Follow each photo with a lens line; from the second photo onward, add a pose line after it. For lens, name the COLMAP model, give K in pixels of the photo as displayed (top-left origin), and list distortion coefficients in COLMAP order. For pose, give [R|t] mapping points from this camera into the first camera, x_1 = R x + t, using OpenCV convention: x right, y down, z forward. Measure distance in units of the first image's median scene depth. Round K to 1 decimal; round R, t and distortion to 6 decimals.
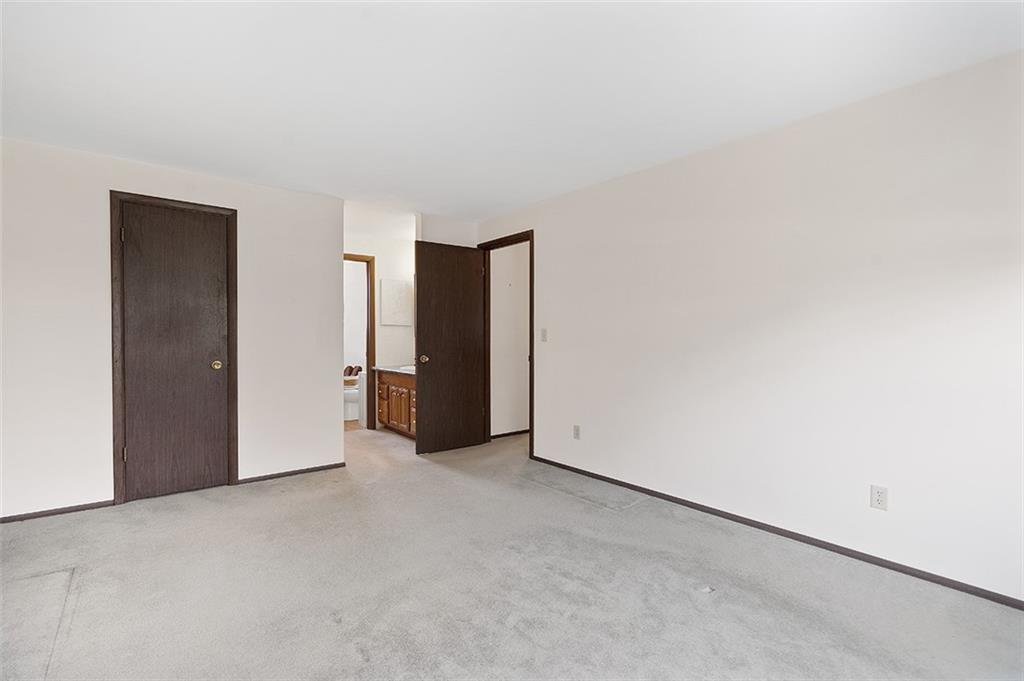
lens RADIAL K [[471.3, 0, 507.1], [0, 471.3, 341.3], [0, 0, 1]] dist [-0.000020, 0.002019]
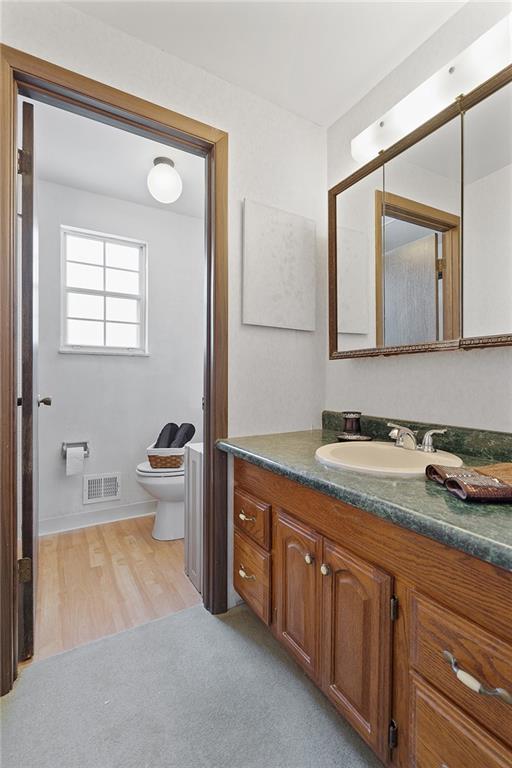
lens RADIAL K [[353.5, 0, 257.3], [0, 353.5, 382.3], [0, 0, 1]] dist [-0.000020, 0.002019]
pose [[0.990475, 0.007848, -0.137467, -0.219088], [-0.008317, 0.999961, -0.002841, 0.010585], [0.137439, 0.003957, 0.990502, 0.732310]]
